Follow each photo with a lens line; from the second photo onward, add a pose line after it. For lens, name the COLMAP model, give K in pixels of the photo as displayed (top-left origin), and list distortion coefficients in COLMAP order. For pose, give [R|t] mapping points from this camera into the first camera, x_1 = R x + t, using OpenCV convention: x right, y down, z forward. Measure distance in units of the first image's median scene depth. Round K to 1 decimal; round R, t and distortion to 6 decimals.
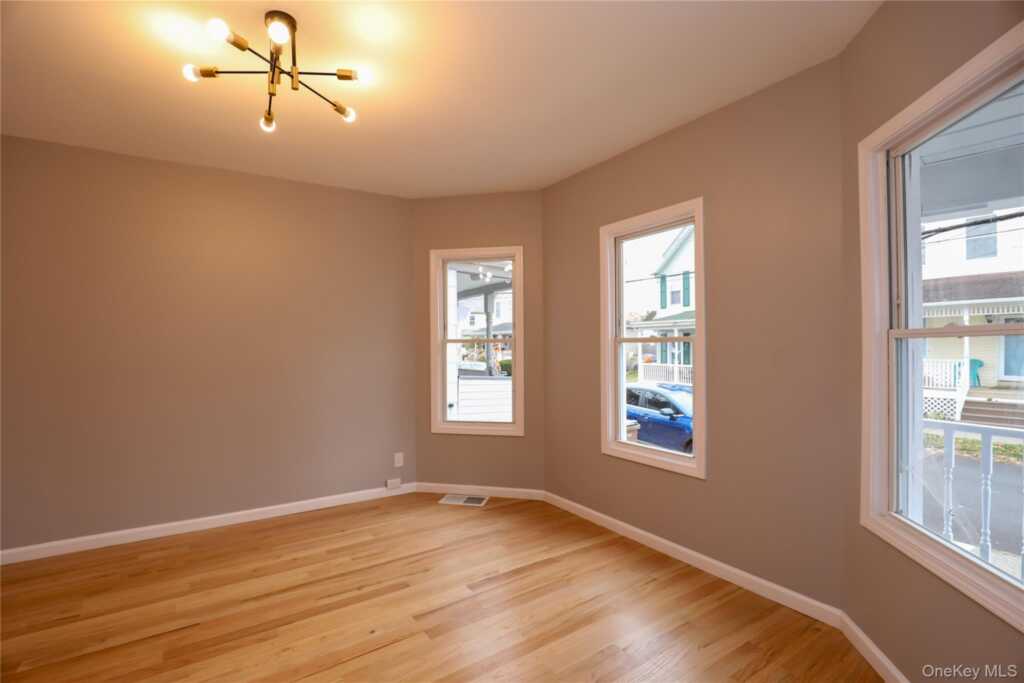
lens RADIAL K [[472.4, 0, 508.4], [0, 472.4, 347.2], [0, 0, 1]] dist [-0.002613, -0.000600]
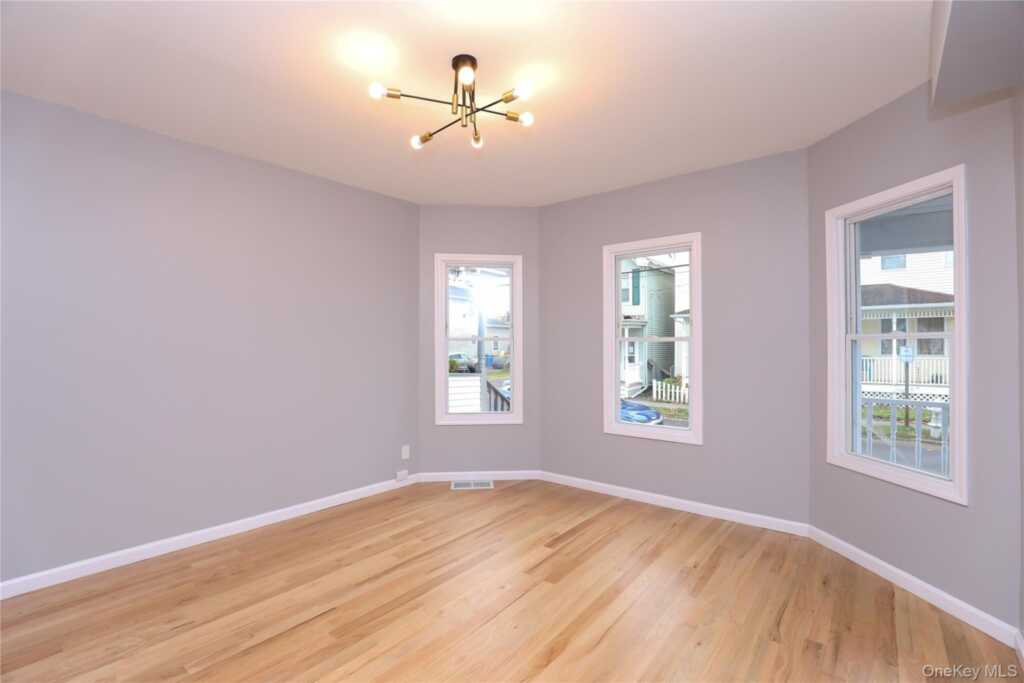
lens RADIAL K [[470.7, 0, 512.0], [0, 470.7, 341.5], [0, 0, 1]] dist [0.000884, 0.000896]
pose [[0.951833, 0.008870, 0.306488, -0.436101], [-0.005787, 0.999923, -0.010967, 0.005629], [-0.306562, 0.008665, 0.951811, -0.083130]]
